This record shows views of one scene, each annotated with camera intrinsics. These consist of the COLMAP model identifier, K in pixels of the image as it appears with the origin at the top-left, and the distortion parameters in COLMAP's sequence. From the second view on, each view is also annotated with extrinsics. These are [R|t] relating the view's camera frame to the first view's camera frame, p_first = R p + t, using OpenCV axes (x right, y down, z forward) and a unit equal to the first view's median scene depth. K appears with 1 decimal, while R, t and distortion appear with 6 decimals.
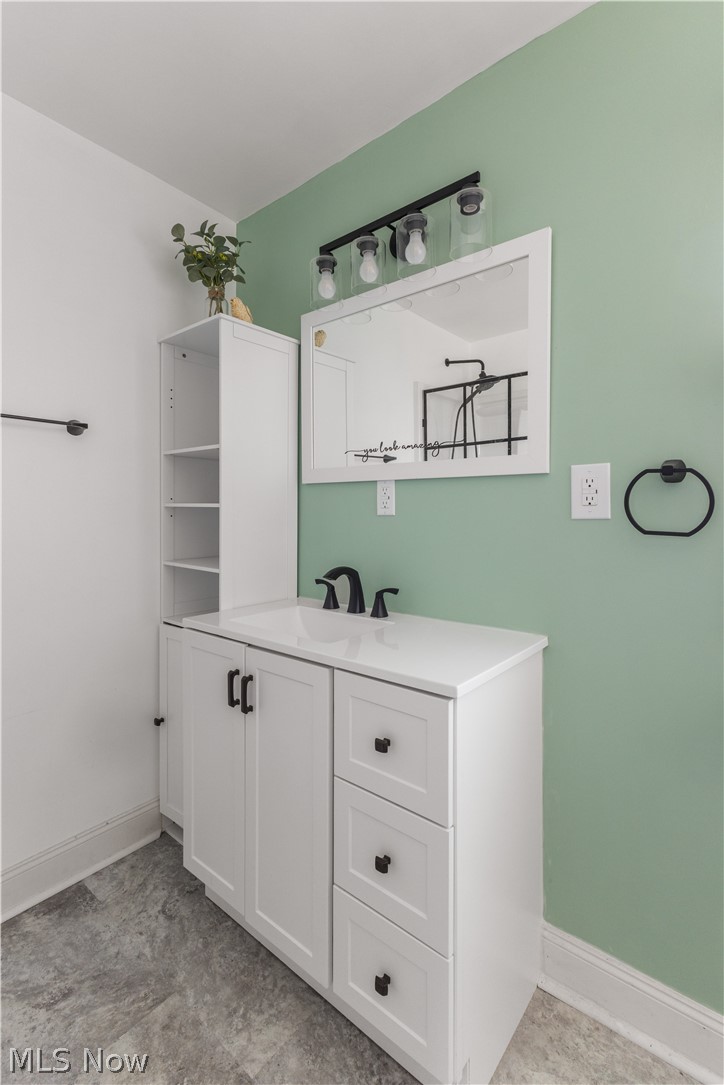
lens RADIAL K [[497.3, 0, 362.8], [0, 497.3, 513.9], [0, 0, 1]] dist [0.010195, -0.001556]
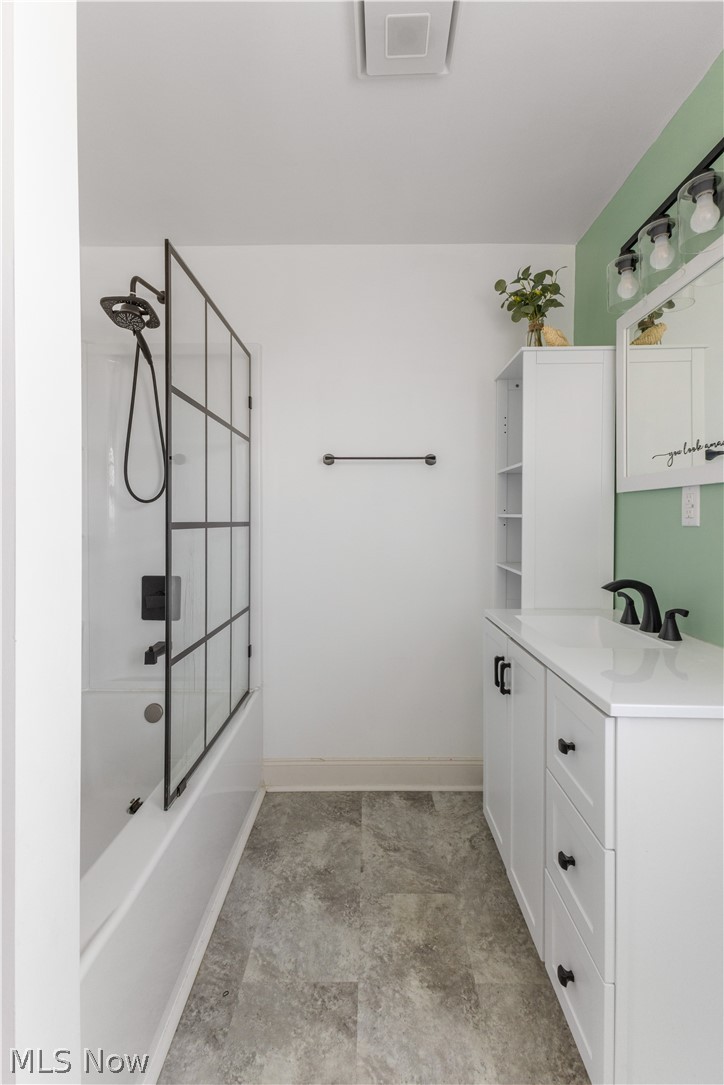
lens RADIAL K [[487.5, 0, 365.6], [0, 487.5, 522.9], [0, 0, 1]] dist [0.003509, -0.000049]
pose [[0.627378, 0.006031, -0.778692, 0.393246], [-0.007712, 0.999969, 0.001532, 0.000490], [0.778677, 0.005045, 0.627405, 0.026953]]
